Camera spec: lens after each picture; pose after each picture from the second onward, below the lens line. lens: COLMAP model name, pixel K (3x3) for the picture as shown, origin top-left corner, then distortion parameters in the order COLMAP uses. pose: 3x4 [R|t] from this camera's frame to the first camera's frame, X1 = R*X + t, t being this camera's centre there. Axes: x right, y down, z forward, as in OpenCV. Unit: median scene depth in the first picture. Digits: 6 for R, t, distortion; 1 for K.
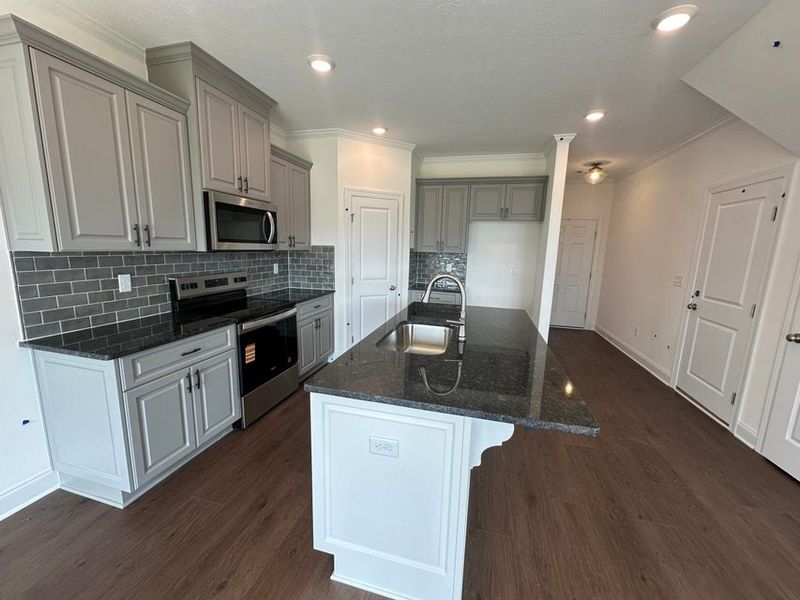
lens RADIAL K [[319.0, 0, 399.8], [0, 319.0, 298.9], [0, 0, 1]] dist [-0.002337, 0.000571]
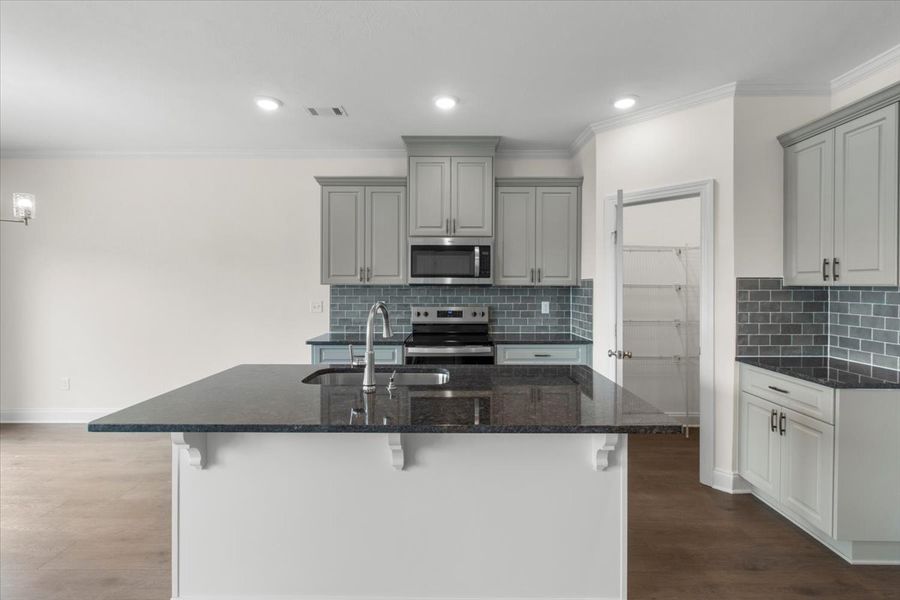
lens RADIAL K [[412.4, 0, 452.6], [0, 412.4, 287.8], [0, 0, 1]] dist [0.000586, -0.000202]
pose [[0.251739, -0.021273, -0.967561, 0.872411], [-0.153091, 0.986296, -0.061516, -0.057119], [0.955610, 0.163610, 0.245032, 0.674015]]
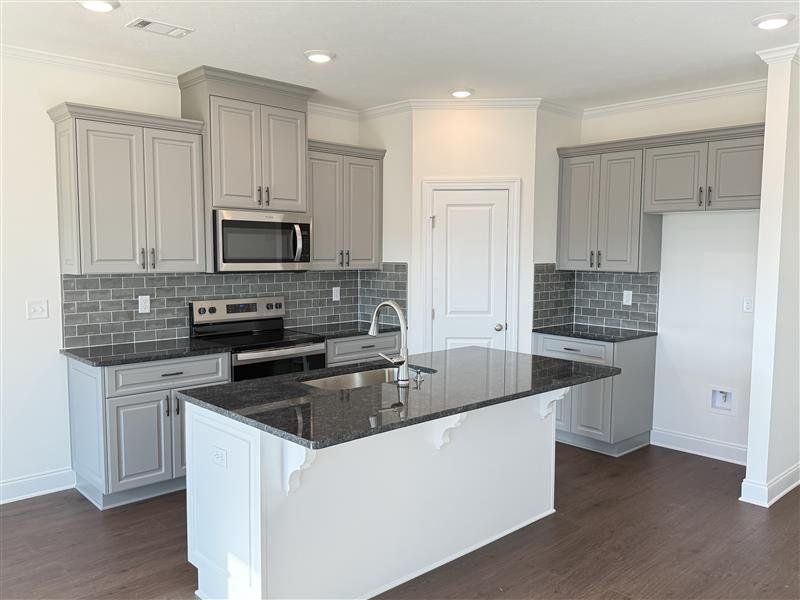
lens RADIAL K [[650.4, 0, 401.1], [0, 650.4, 304.9], [0, 0, 1]] dist [0.155511, -0.290232]
pose [[0.846308, 0.023306, -0.532184, 0.768945], [-0.069272, 0.995374, -0.066571, 0.029799], [0.528171, 0.093205, 0.844008, -0.280544]]
